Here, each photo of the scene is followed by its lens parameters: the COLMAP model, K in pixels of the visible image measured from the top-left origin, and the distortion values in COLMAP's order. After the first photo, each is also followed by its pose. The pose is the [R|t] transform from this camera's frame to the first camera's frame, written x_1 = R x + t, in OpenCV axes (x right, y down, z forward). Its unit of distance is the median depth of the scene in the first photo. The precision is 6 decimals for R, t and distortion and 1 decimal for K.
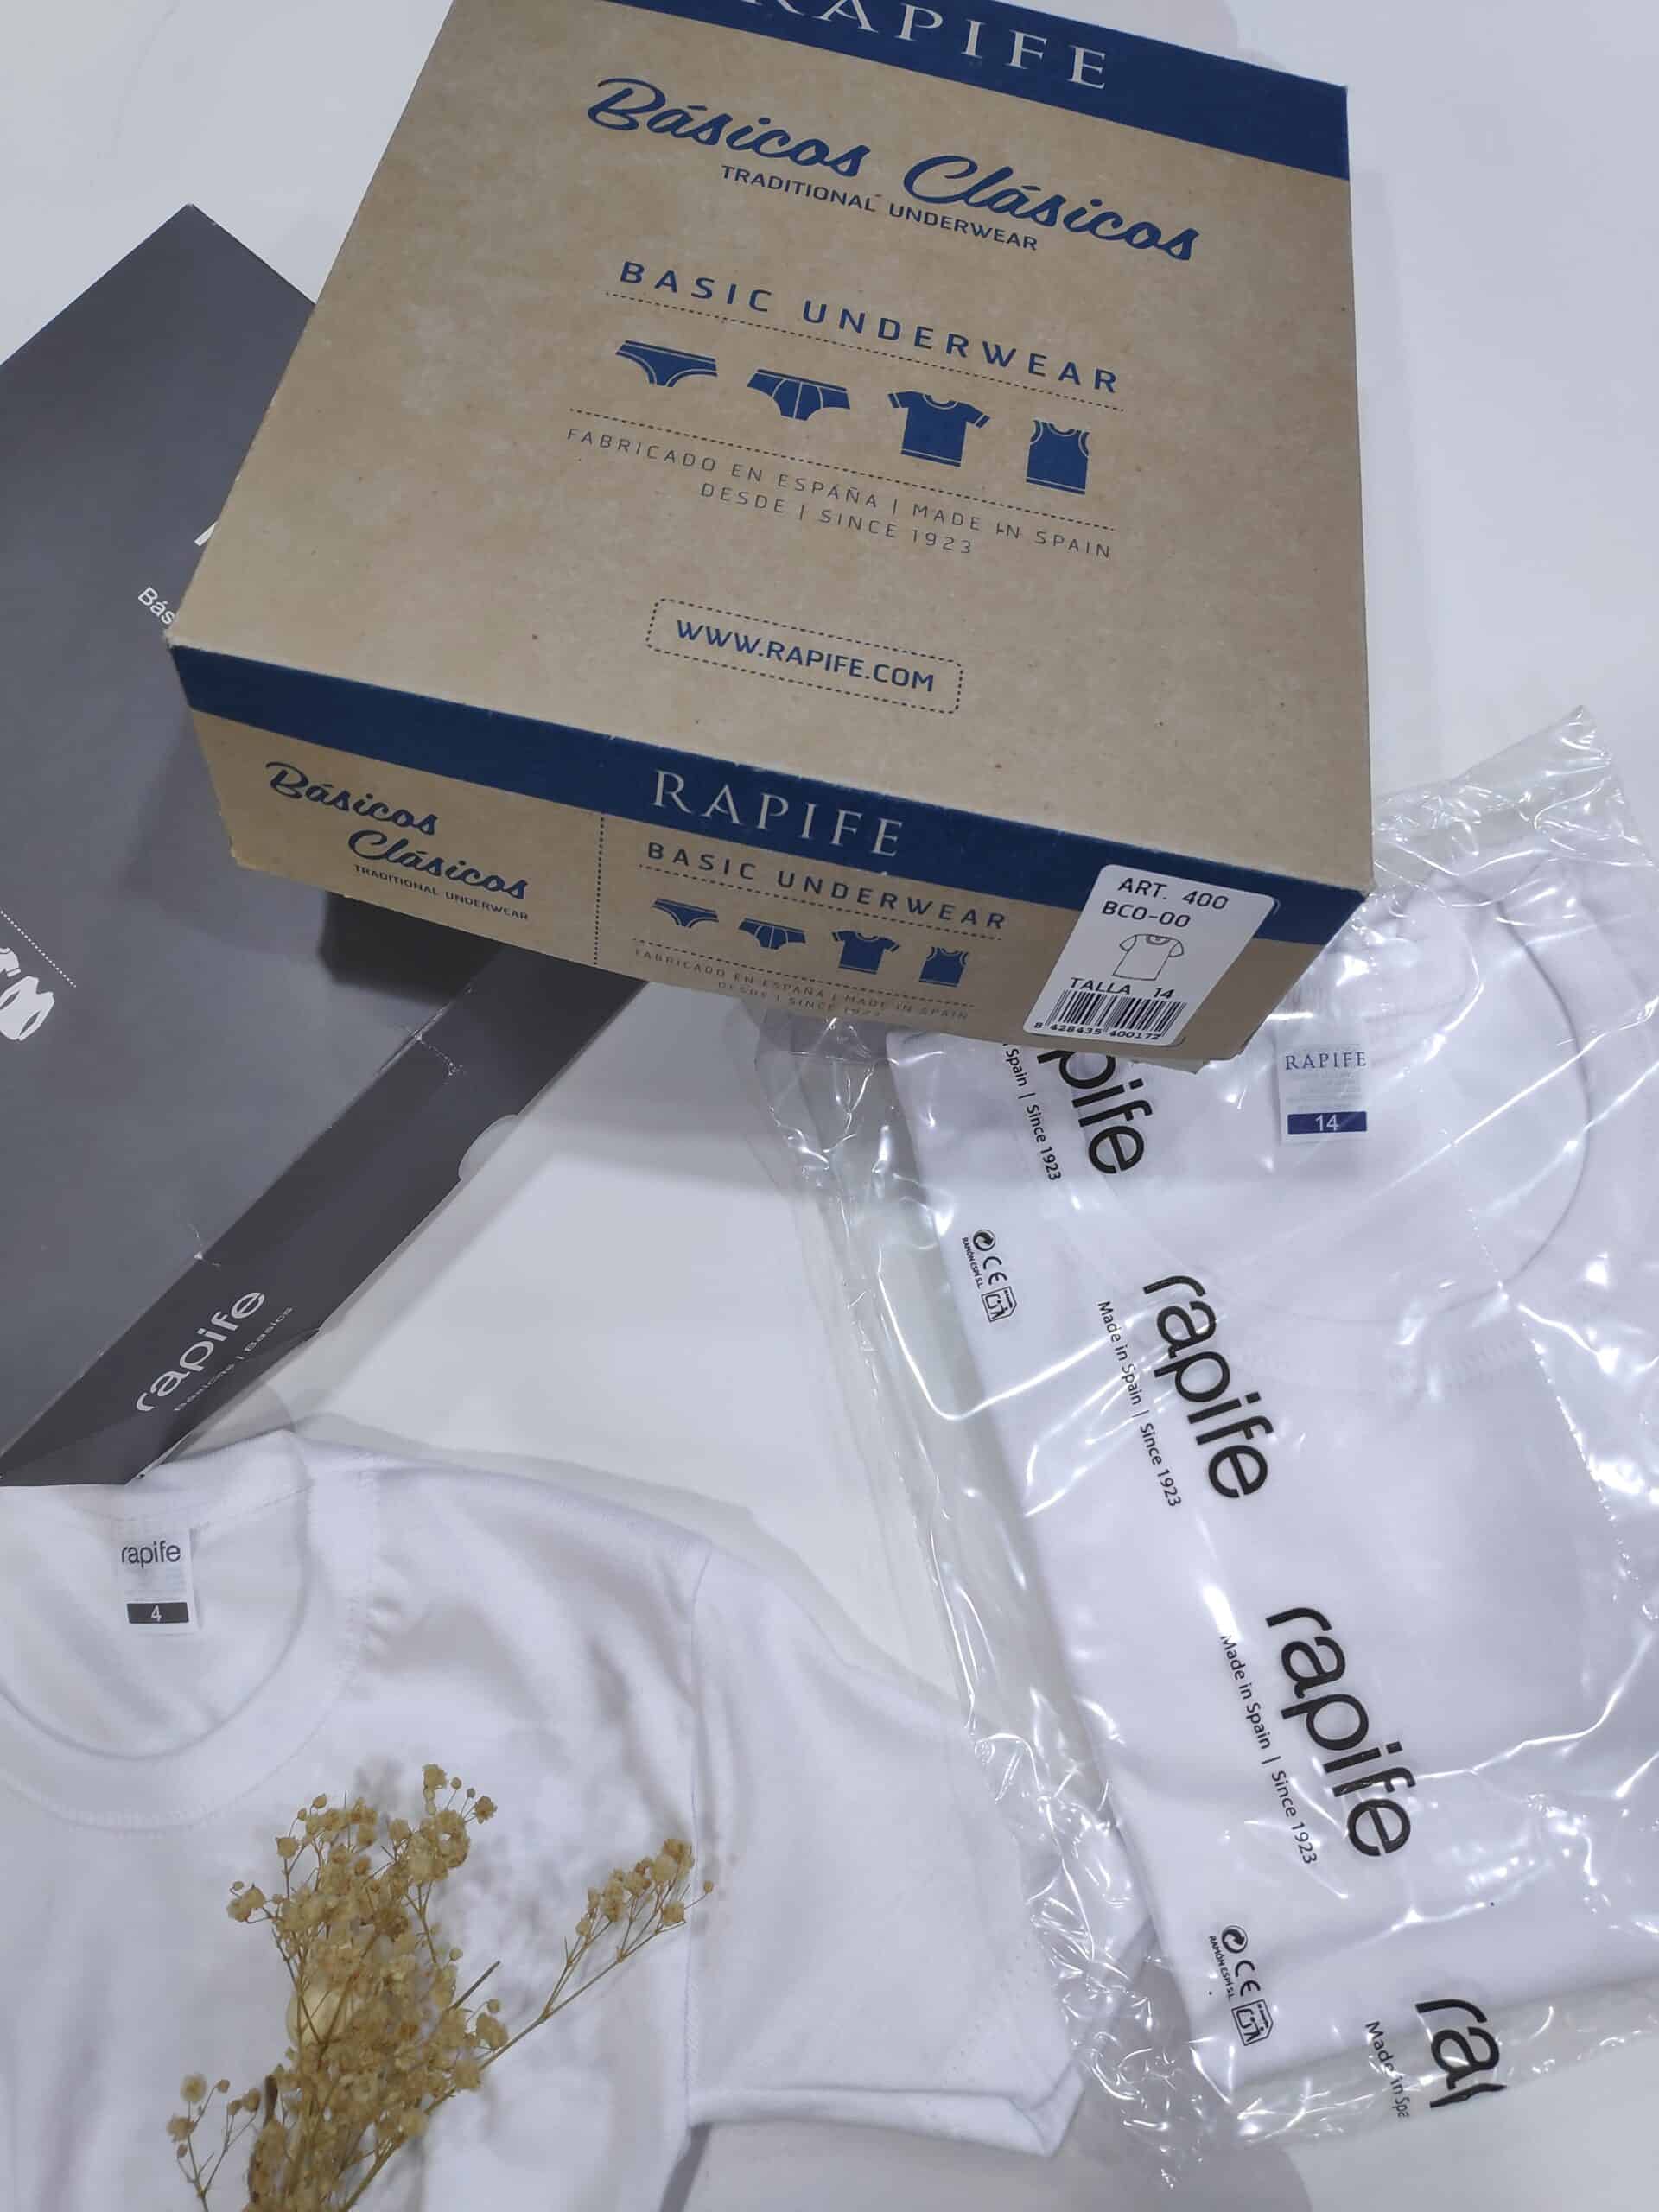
lens RADIAL K [[1325.4, 0, 829.5], [0, 1325.4, 1106.0], [0, 0, 1]] dist [0.039706, -0.065676]
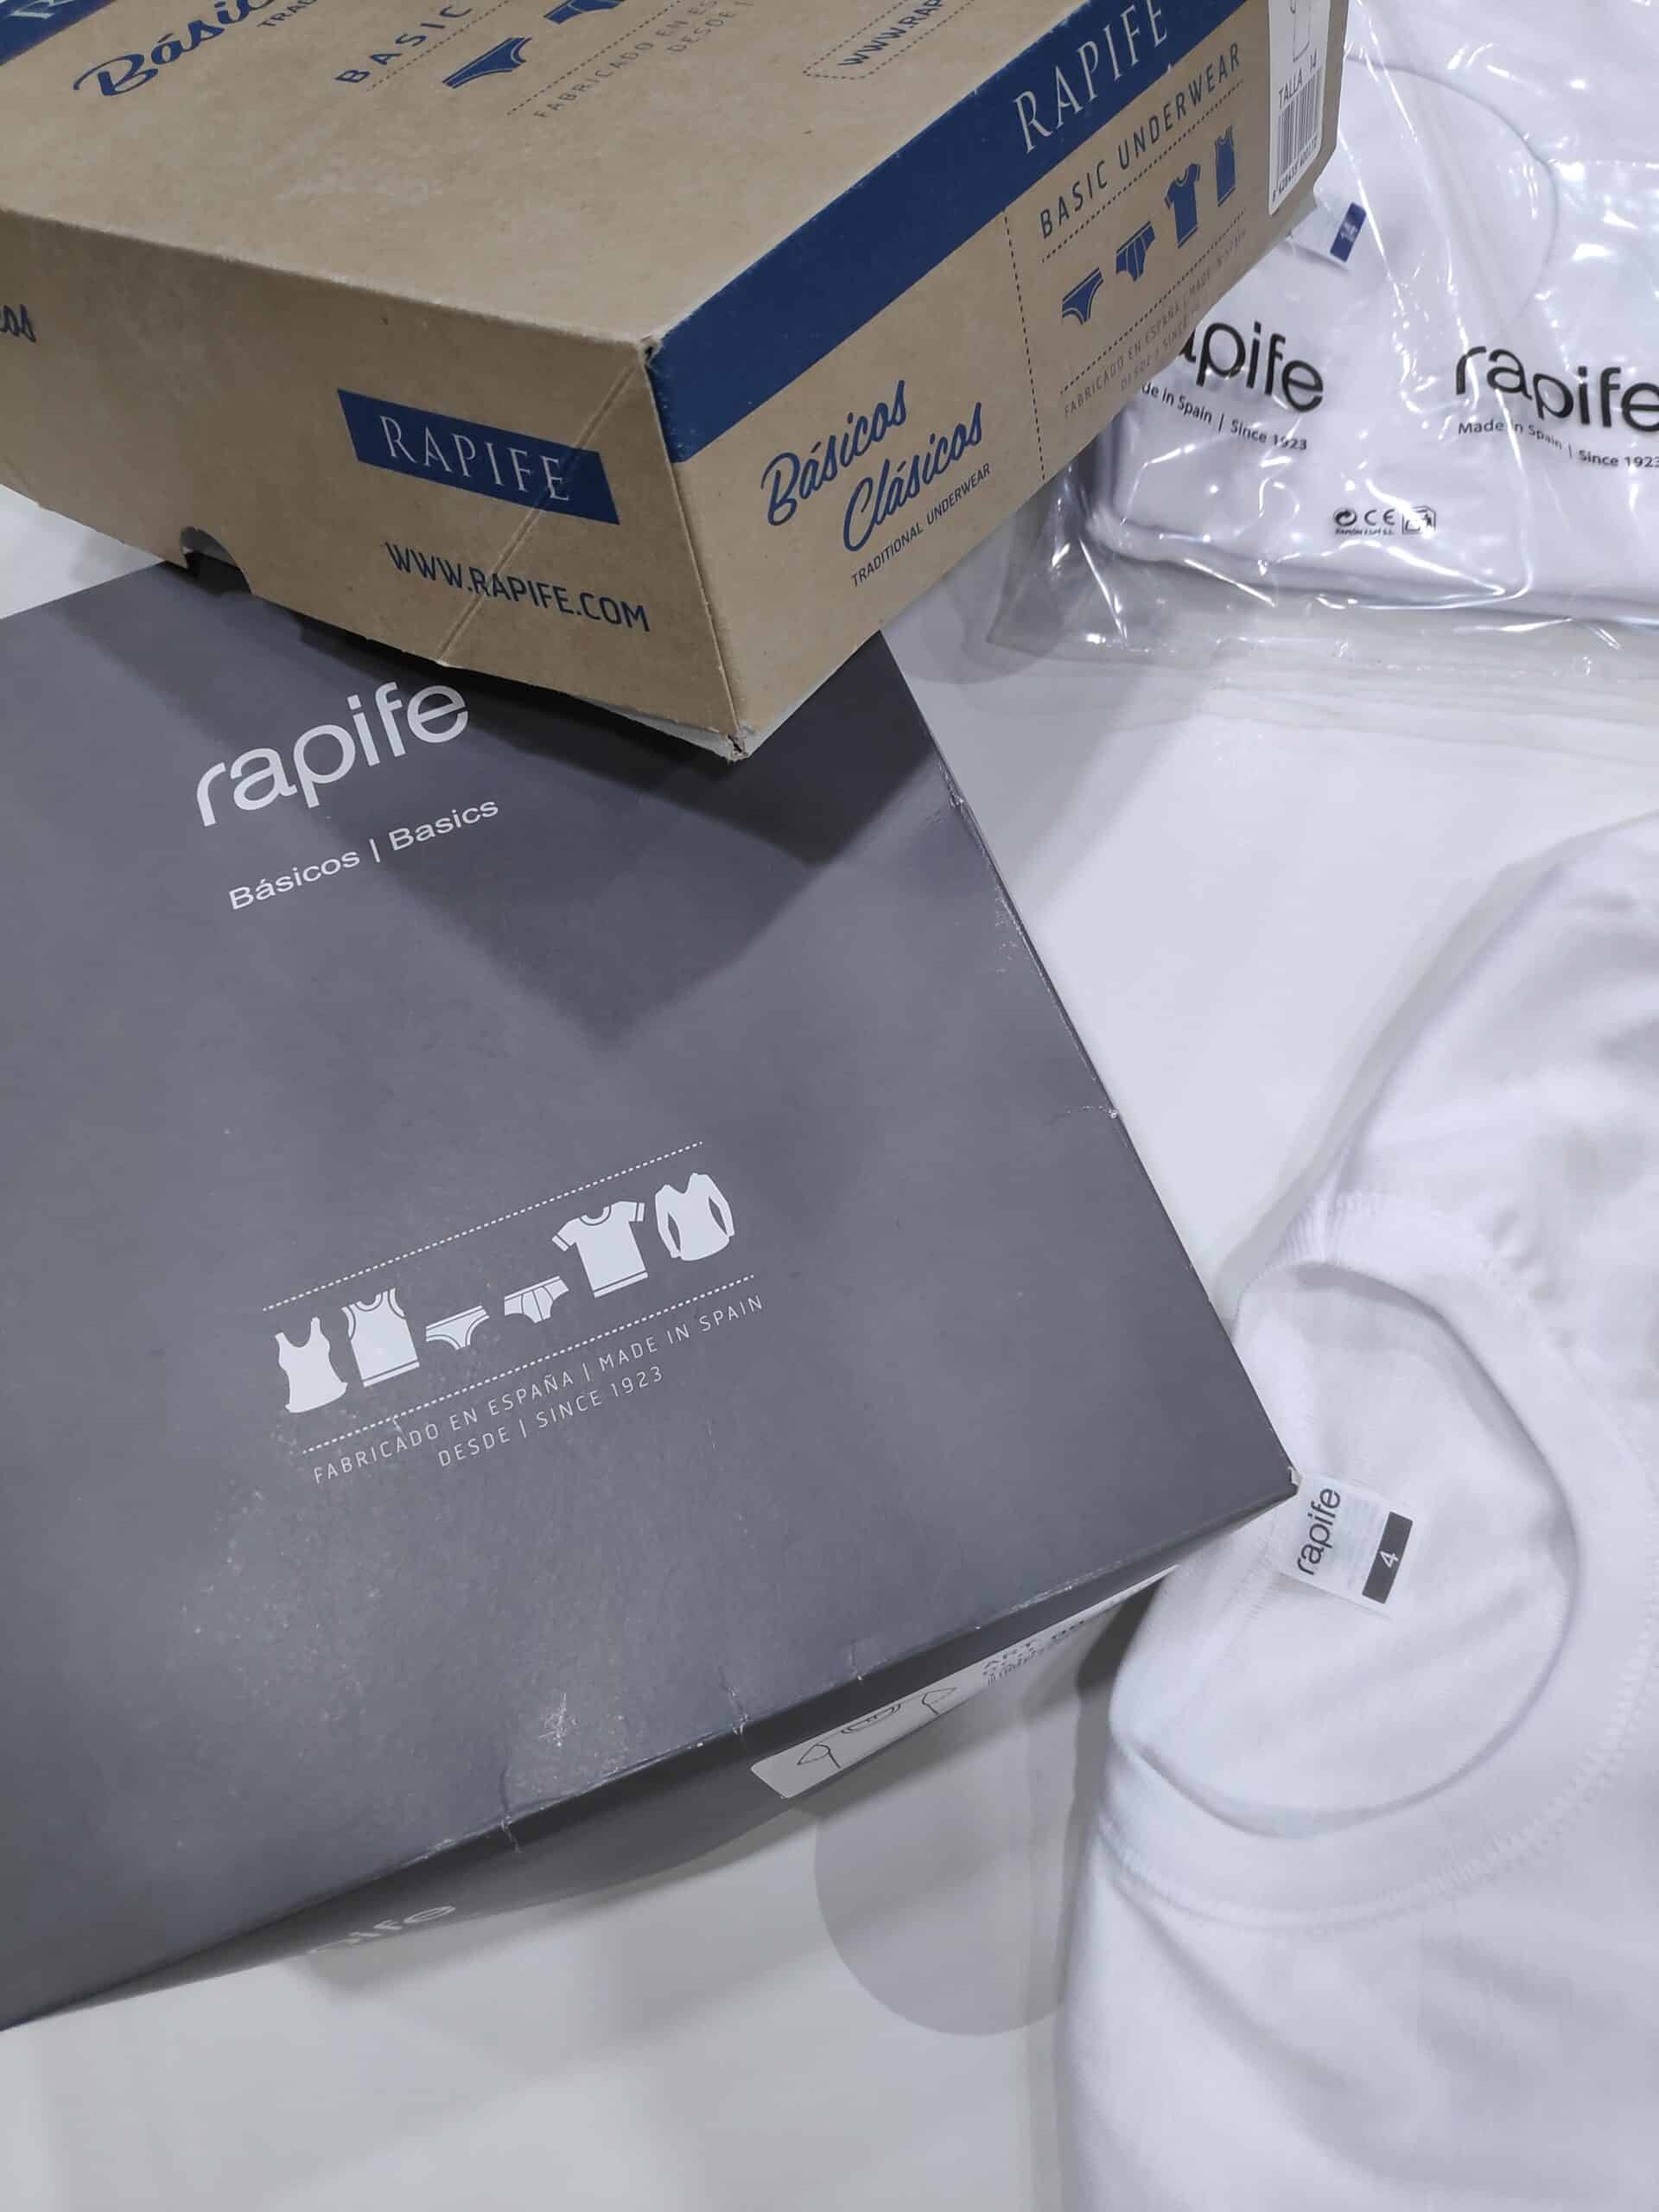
lens RADIAL K [[1377.0, 0, 773.2], [0, 1377.0, 1200.7], [0, 0, 1]] dist [0.020584, -0.045532]
pose [[0.439520, -0.845483, 0.303282, -0.847552], [0.883936, 0.467125, 0.021231, -0.057609], [-0.159622, 0.258750, 0.952664, 0.277322]]
